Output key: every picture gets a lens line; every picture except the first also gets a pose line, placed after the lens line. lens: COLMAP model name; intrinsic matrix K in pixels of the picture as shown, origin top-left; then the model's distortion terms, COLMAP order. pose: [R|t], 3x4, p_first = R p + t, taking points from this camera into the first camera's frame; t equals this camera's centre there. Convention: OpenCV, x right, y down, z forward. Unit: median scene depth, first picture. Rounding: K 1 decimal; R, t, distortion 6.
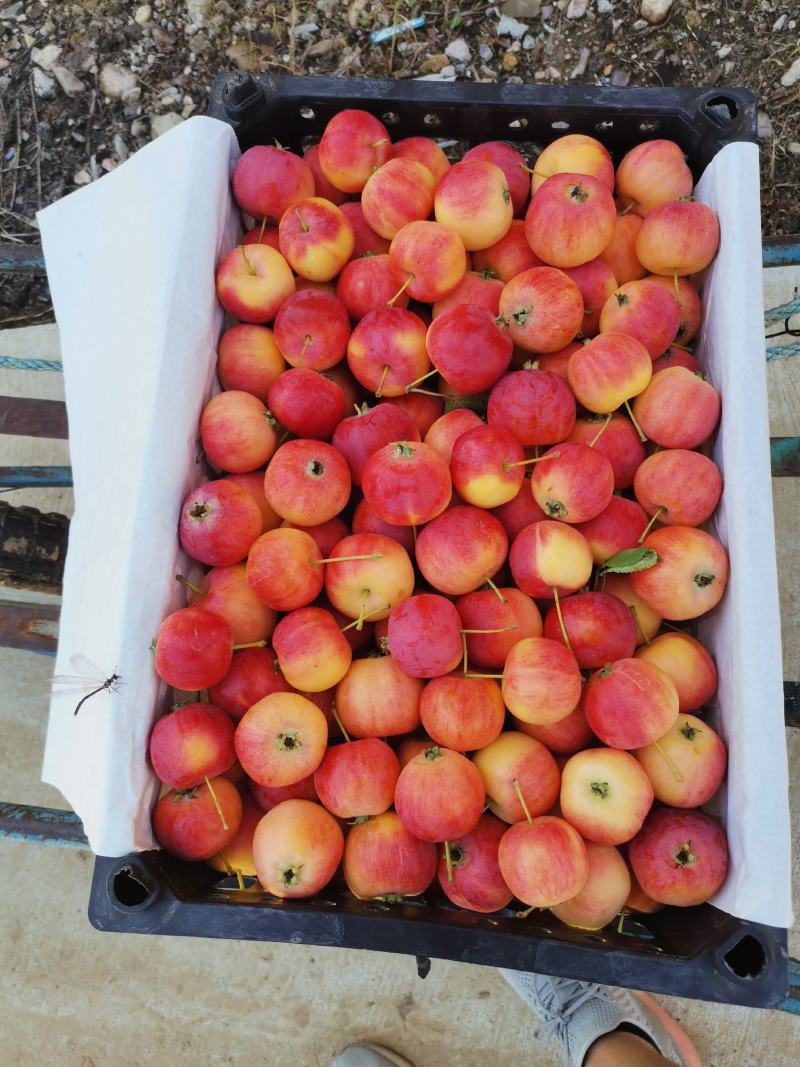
lens RADIAL K [[805.5, 0, 401.5], [0, 805.5, 504.7], [0, 0, 1]] dist [0.023565, -0.011174]
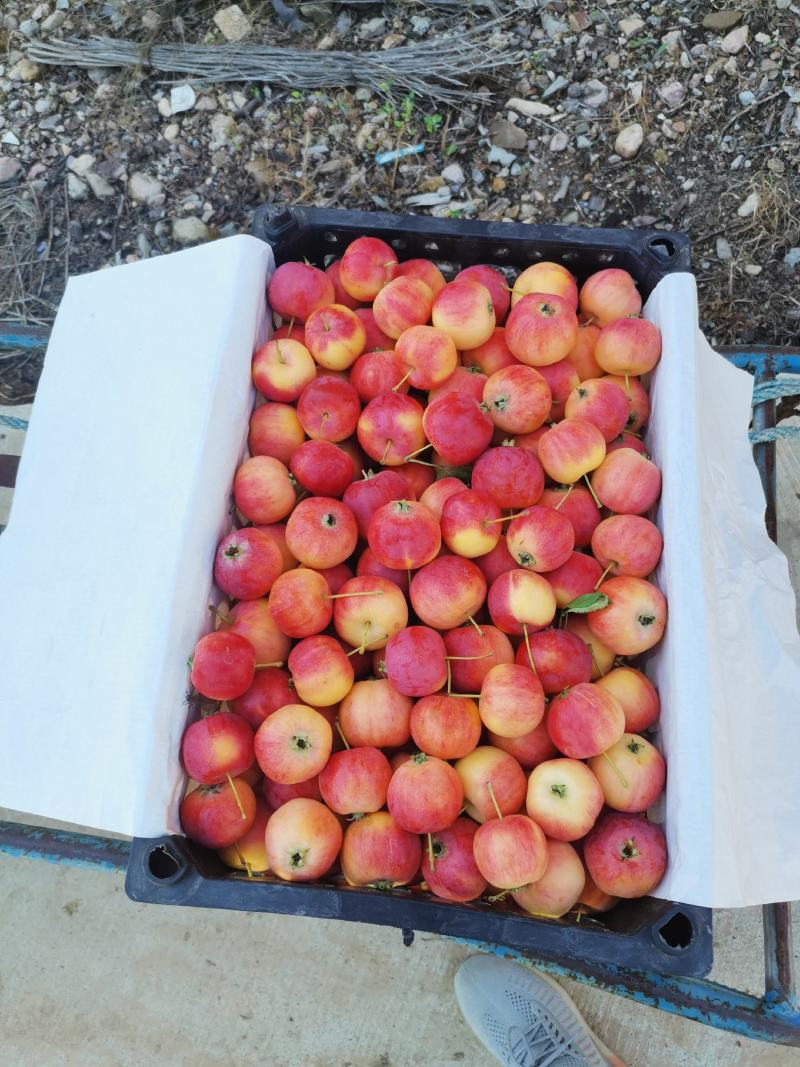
lens RADIAL K [[787.6, 0, 399.5], [0, 787.6, 491.5], [0, 0, 1]] dist [0.019948, -0.012892]
pose [[0.999430, 0.031870, 0.011154, -0.014541], [-0.030308, 0.992339, -0.119769, 0.046953], [-0.014885, 0.119362, 0.992739, -0.170330]]
